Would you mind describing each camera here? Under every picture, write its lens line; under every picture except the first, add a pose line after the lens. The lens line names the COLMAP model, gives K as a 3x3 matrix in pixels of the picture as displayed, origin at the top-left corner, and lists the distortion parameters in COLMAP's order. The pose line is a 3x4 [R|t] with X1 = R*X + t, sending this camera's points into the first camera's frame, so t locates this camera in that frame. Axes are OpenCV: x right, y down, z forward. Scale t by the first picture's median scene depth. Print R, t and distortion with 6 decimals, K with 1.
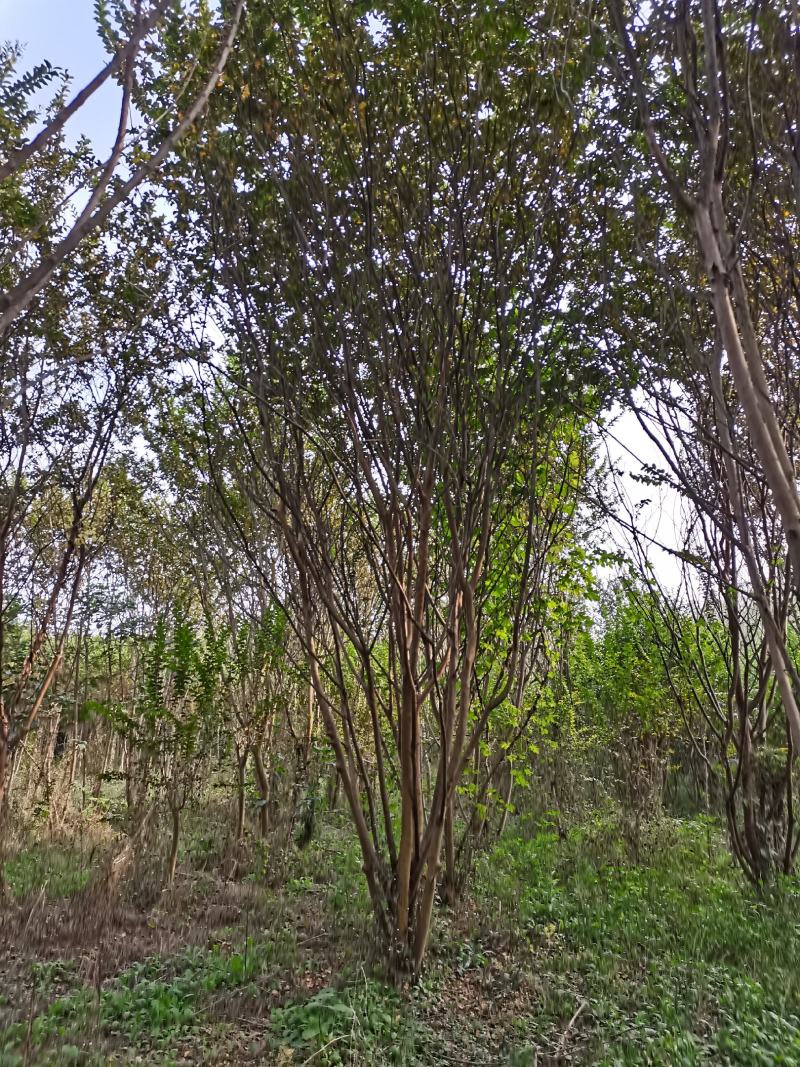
lens RADIAL K [[790.8, 0, 399.7], [0, 790.8, 533.4], [0, 0, 1]] dist [0.028693, 0.000745]
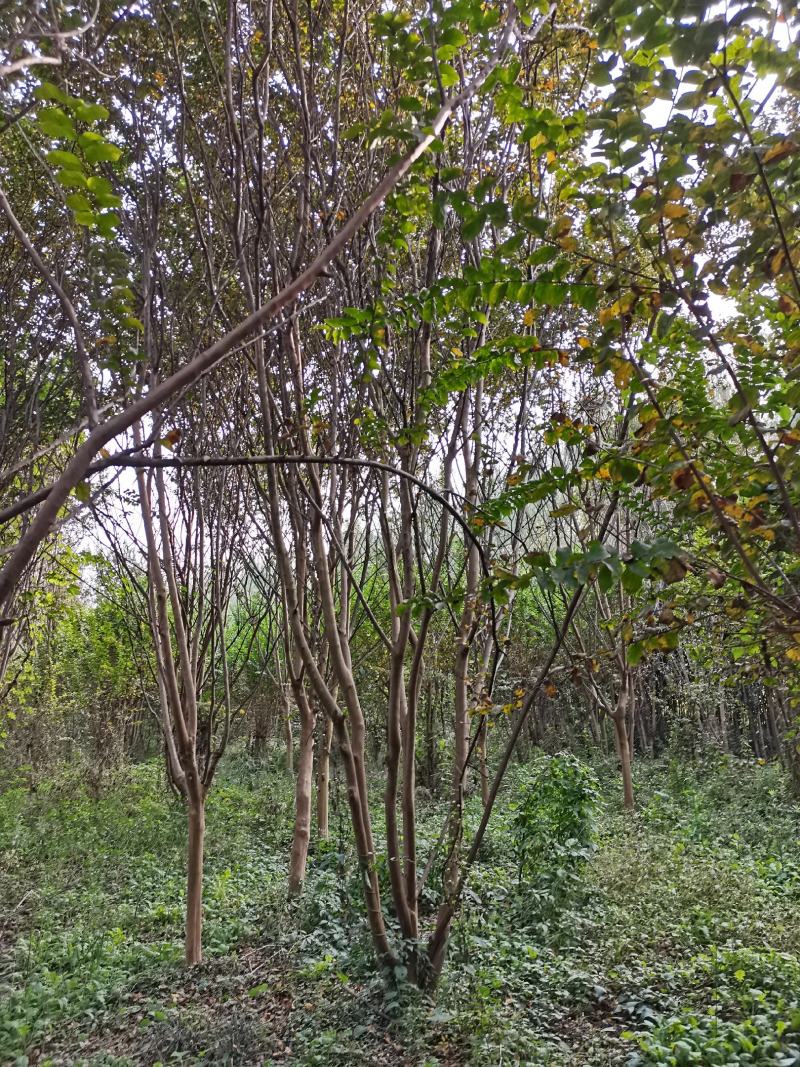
lens RADIAL K [[790.8, 0, 400.2], [0, 790.8, 533.4], [0, 0, 1]] dist [0.028693, 0.000745]
pose [[0.823630, 0.065698, 0.563310, -0.034670], [-0.093551, 0.995399, 0.020692, -0.065971], [-0.559359, -0.069740, 0.825987, -0.243224]]
